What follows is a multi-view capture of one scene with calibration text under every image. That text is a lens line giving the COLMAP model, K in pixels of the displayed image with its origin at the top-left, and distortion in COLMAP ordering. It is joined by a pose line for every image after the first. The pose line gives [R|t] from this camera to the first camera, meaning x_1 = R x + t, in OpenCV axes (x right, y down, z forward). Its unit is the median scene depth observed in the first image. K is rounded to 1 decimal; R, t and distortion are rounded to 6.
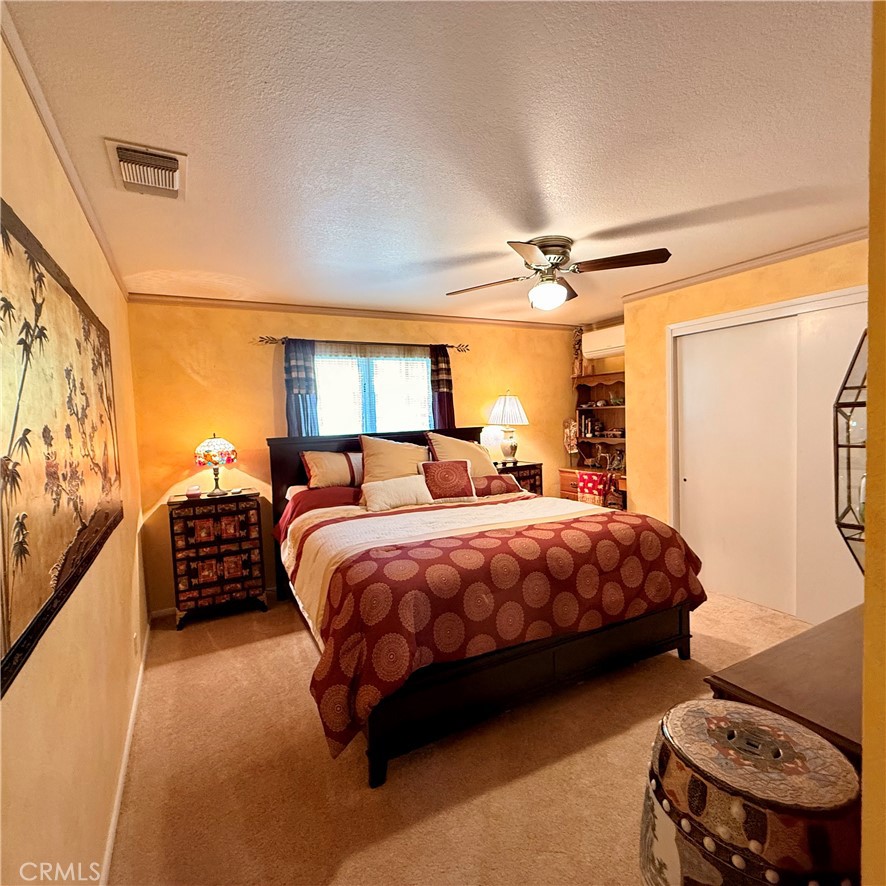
lens RADIAL K [[474.0, 0, 437.4], [0, 474.0, 441.8], [0, 0, 1]] dist [0.001043, -0.000119]
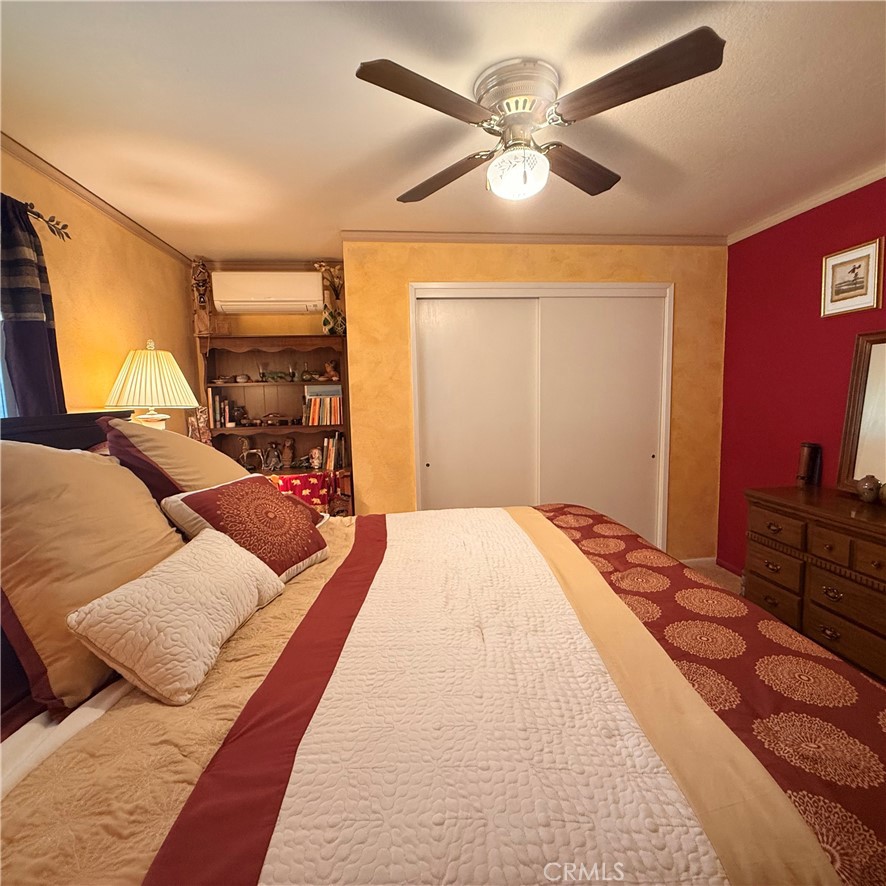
lens RADIAL K [[474.0, 0, 442.5], [0, 474.0, 443.3], [0, 0, 1]] dist [0.001043, -0.000119]
pose [[0.366941, -0.069837, 0.927619, -0.236833], [0.064310, 0.996697, 0.049598, -0.001863], [-0.928019, 0.041456, 0.370220, 0.539304]]
